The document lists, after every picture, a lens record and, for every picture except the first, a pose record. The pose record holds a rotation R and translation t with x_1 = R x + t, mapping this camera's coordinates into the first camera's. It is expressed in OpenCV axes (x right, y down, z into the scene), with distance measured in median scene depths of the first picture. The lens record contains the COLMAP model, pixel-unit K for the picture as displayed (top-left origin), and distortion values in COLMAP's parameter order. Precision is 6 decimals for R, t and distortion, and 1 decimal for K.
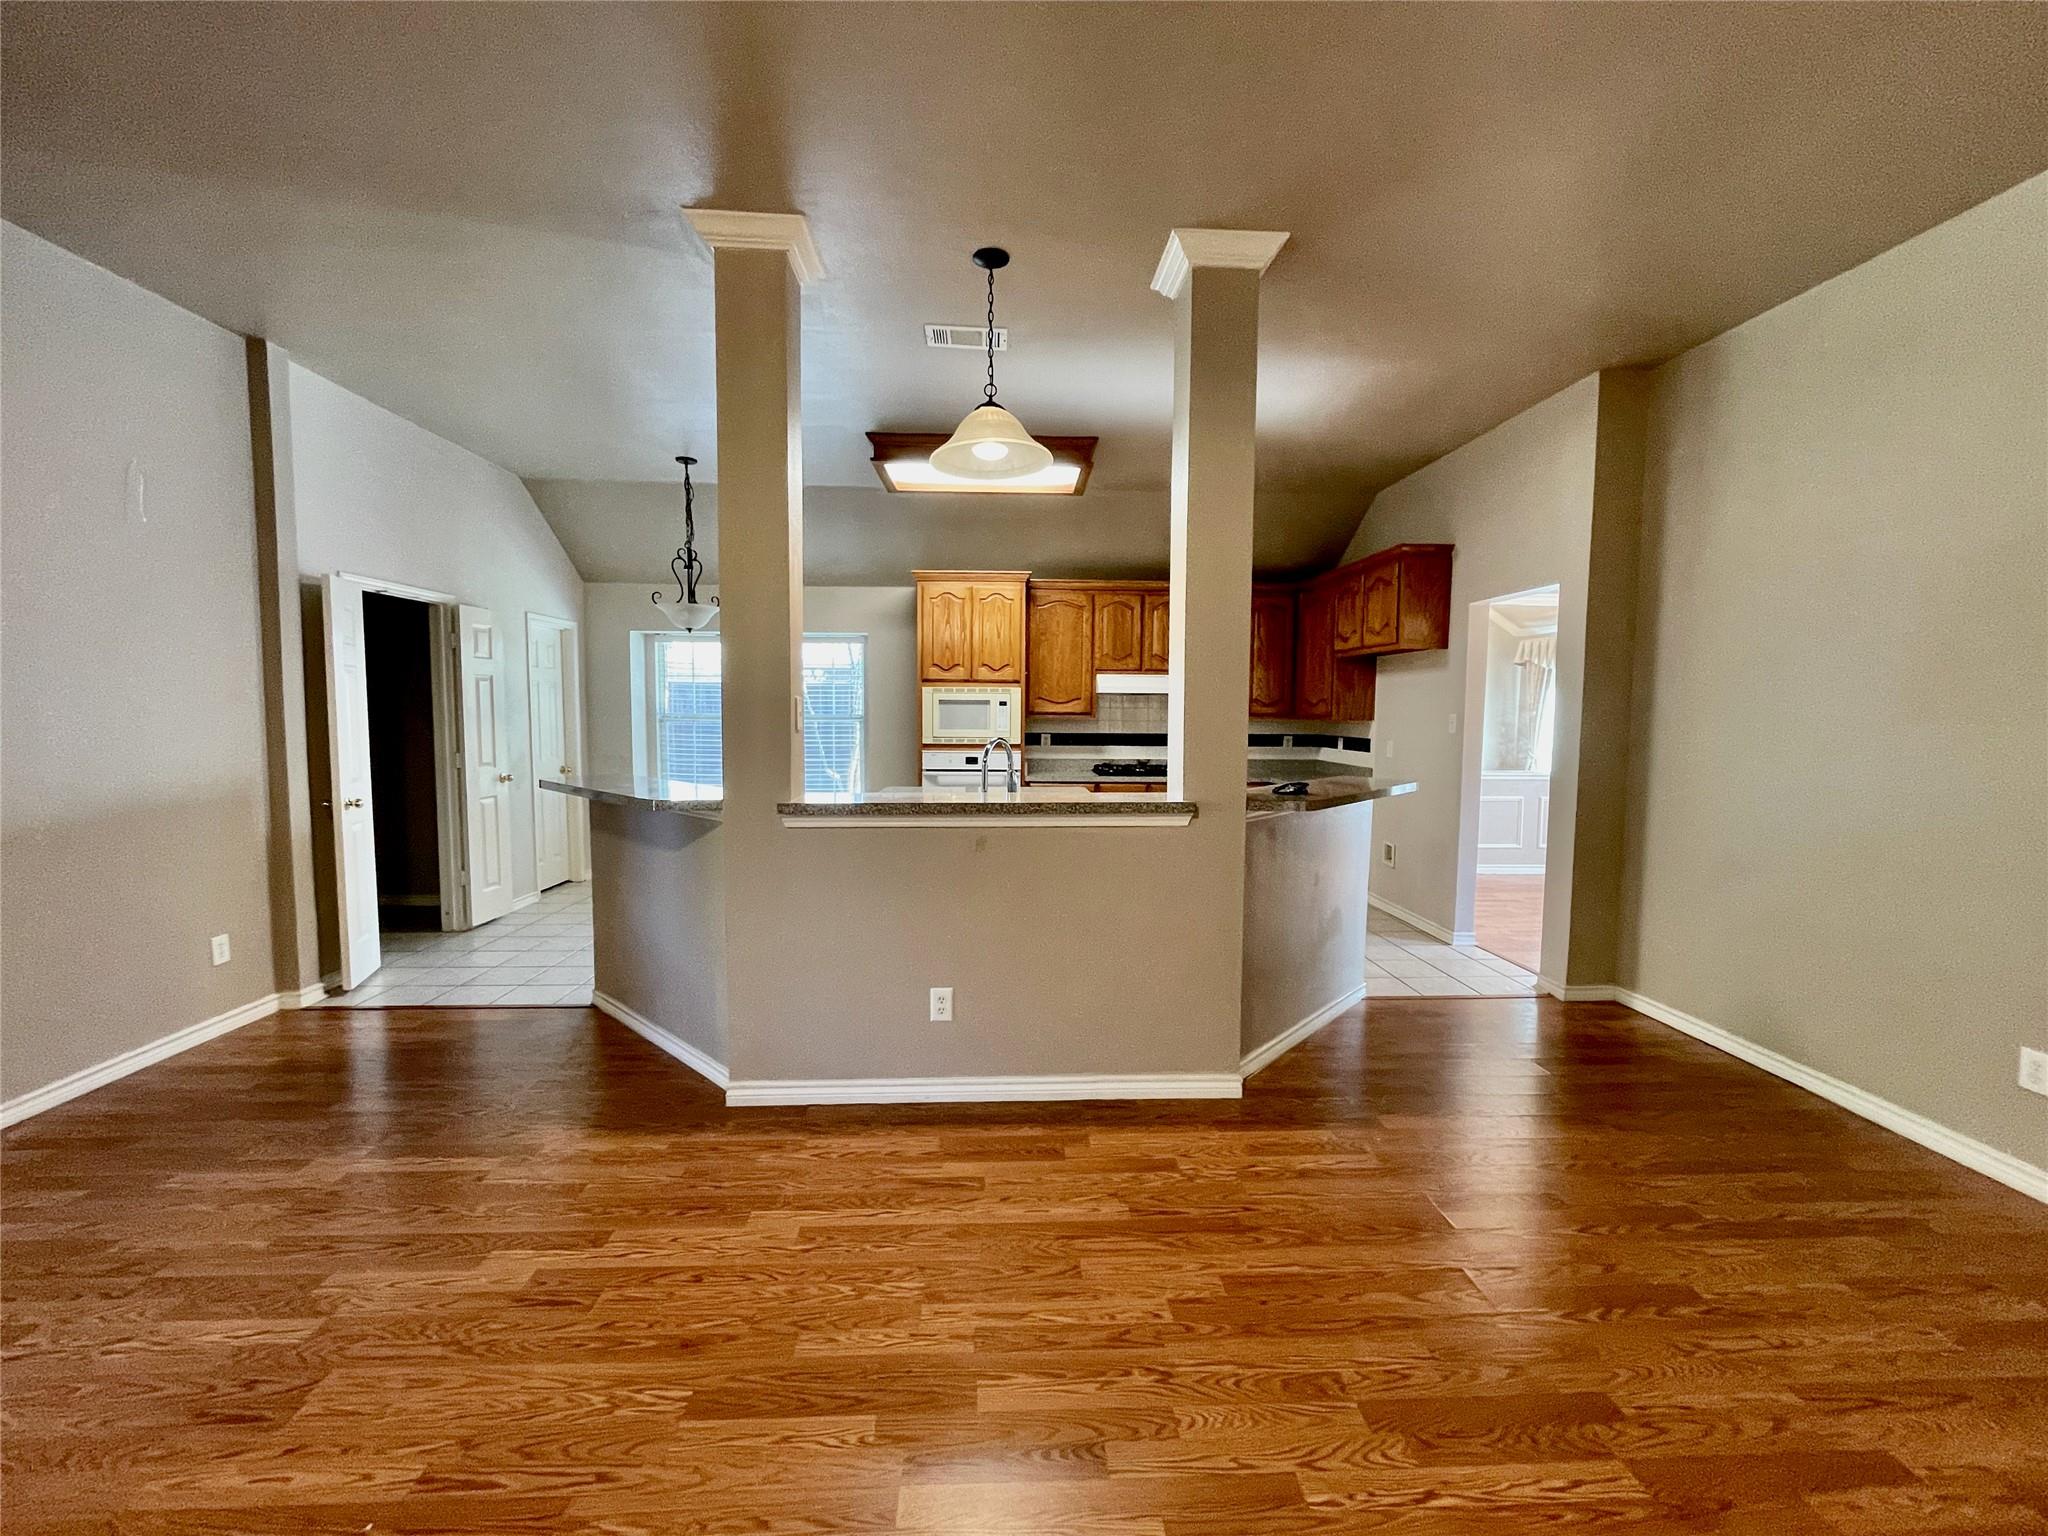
lens RADIAL K [[822.5, 0, 1023.8], [0, 822.5, 766.3], [0, 0, 1]] dist [0.000550, 0.000000]
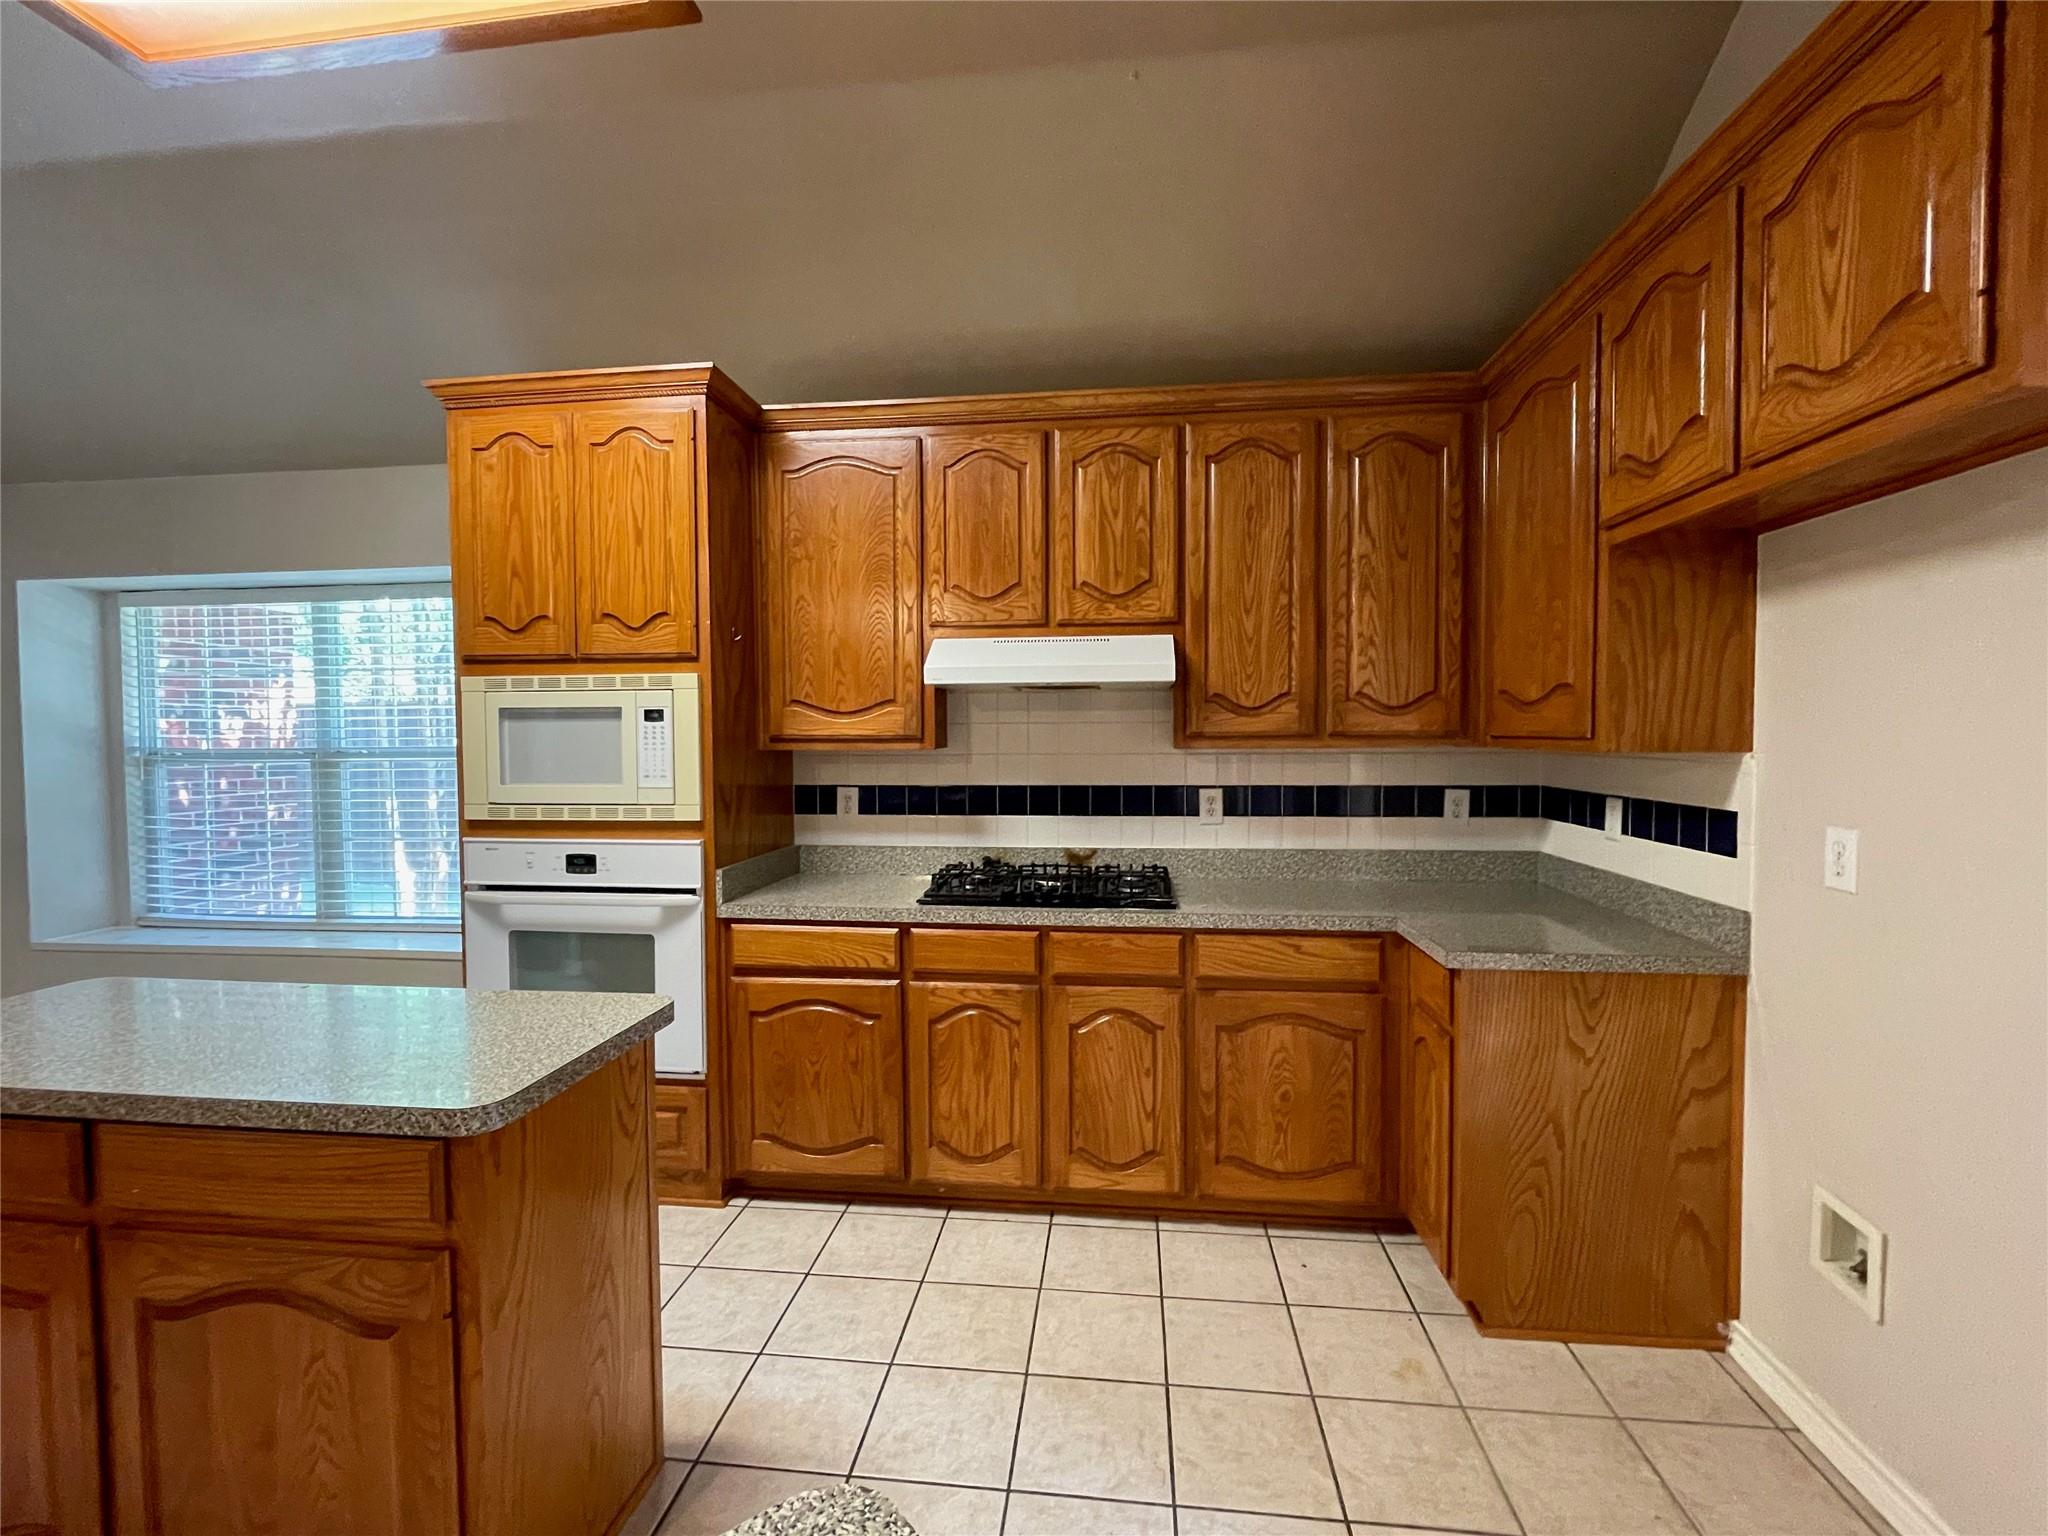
lens RADIAL K [[911.9, 0, 1021.0], [0, 911.9, 762.1], [0, 0, 1]] dist [0.003113, 0.000521]
pose [[0.986961, -0.007825, -0.160770, 0.200557], [0.002416, 0.999425, -0.033813, -0.038027], [0.160943, 0.032984, 0.986412, 0.580524]]
